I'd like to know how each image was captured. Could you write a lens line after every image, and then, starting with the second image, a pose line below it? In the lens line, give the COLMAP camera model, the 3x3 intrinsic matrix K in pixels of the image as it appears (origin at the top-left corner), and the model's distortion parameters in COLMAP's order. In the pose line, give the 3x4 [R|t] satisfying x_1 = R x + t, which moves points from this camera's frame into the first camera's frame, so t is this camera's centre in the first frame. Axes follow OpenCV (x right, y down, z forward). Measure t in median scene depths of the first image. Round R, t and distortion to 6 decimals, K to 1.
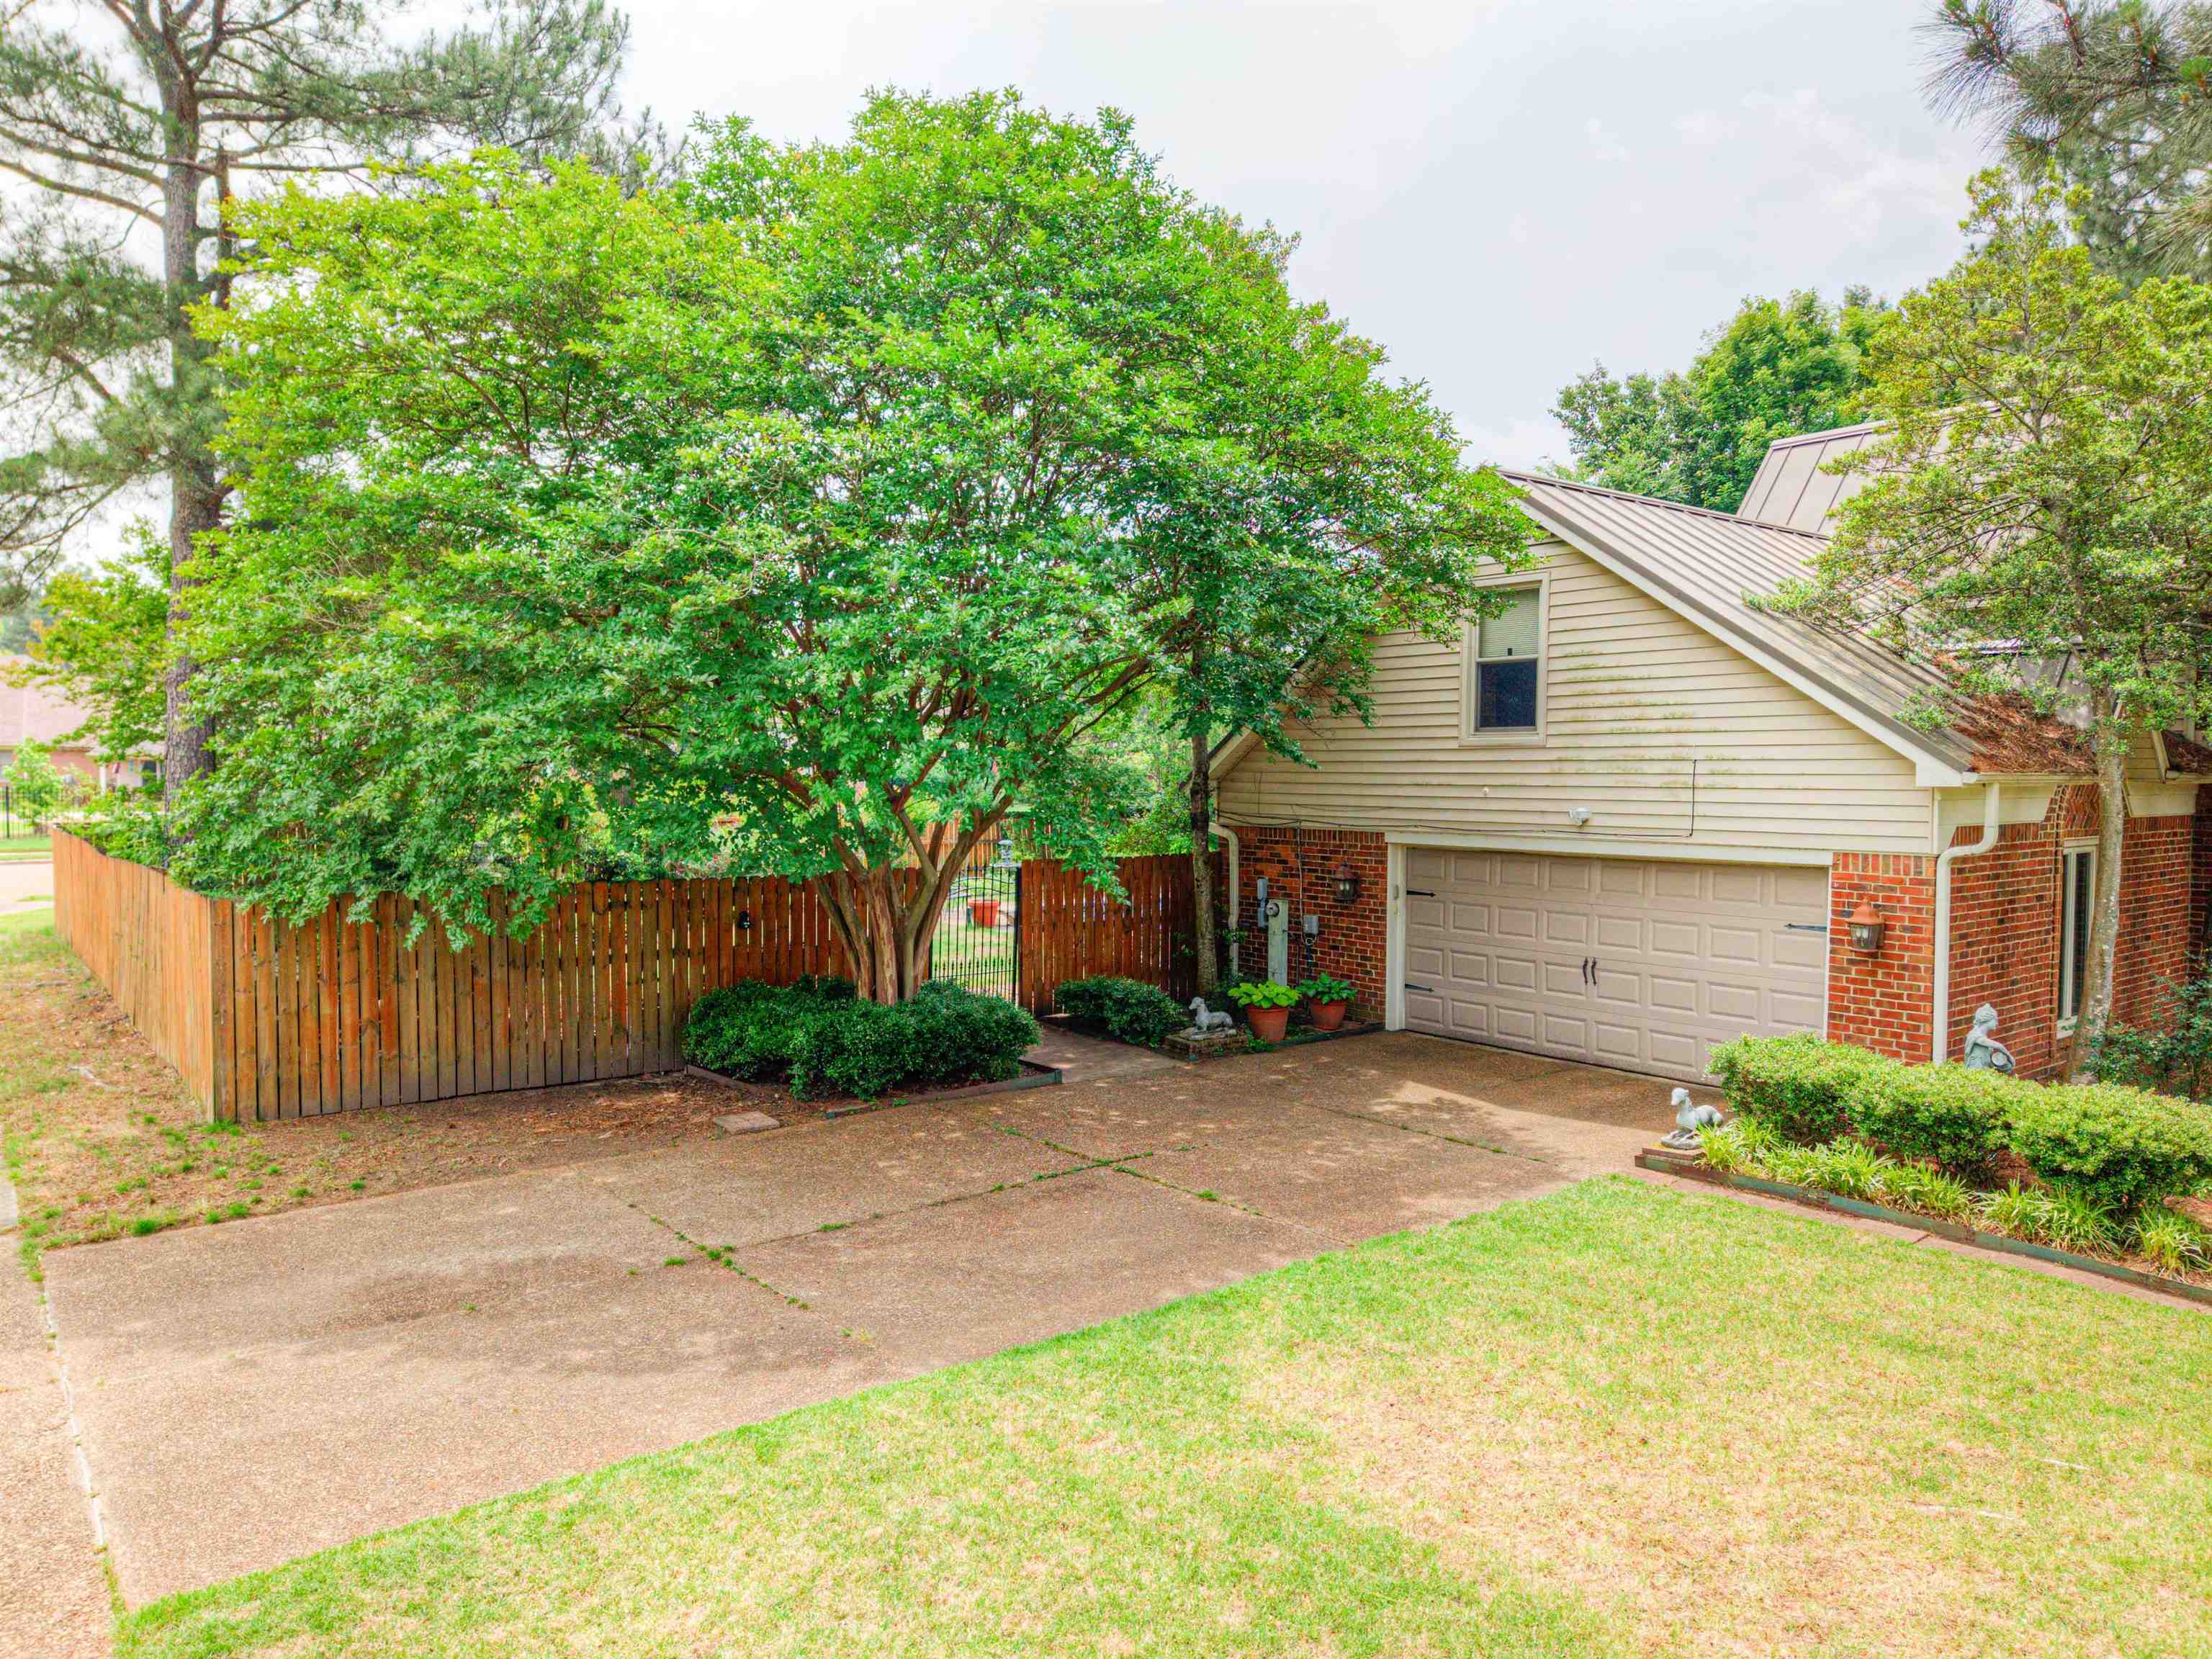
lens RADIAL K [[1494.2, 0, 1108.2], [0, 1494.2, 839.3], [0, 0, 1]] dist [0.046557, -0.042446]
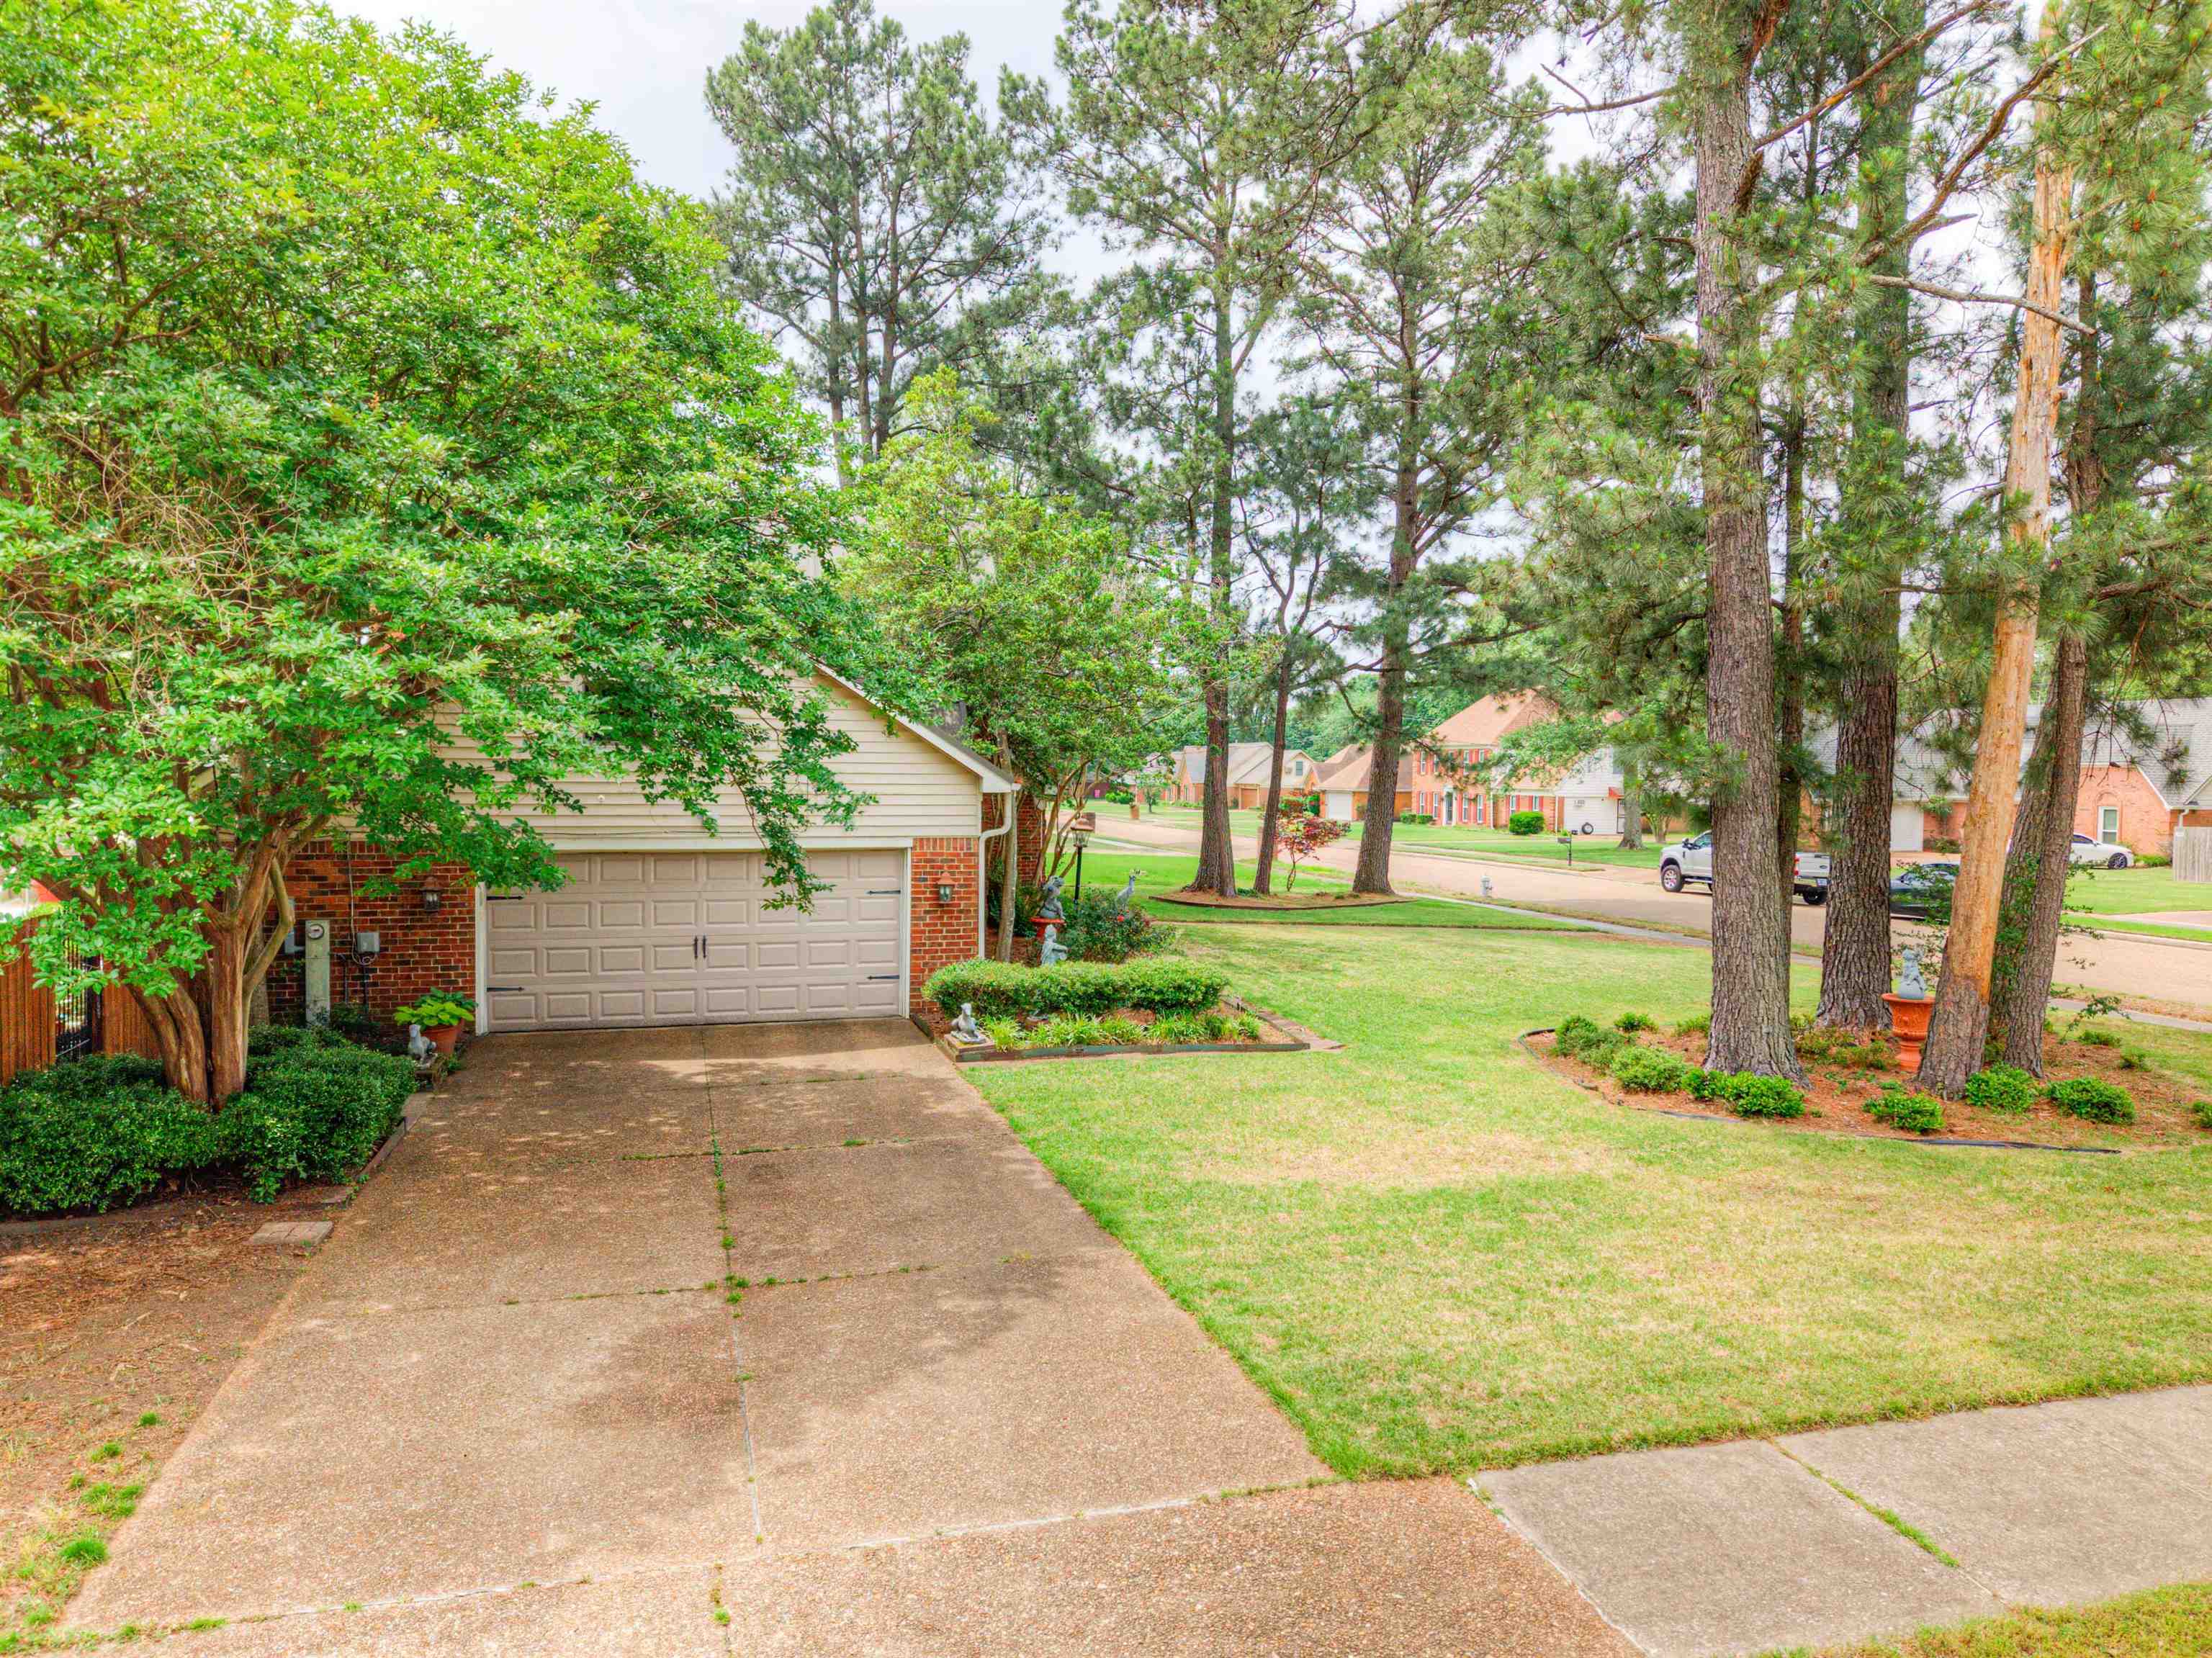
lens RADIAL K [[1477.5, 0, 1095.9], [0, 1477.5, 821.7], [0, 0, 1]] dist [0.031872, -0.043597]
pose [[0.400641, -0.035053, 0.915564, -1.004528], [0.038102, 0.999041, 0.021576, -0.041758], [-0.915443, 0.026241, 0.401592, 0.358239]]
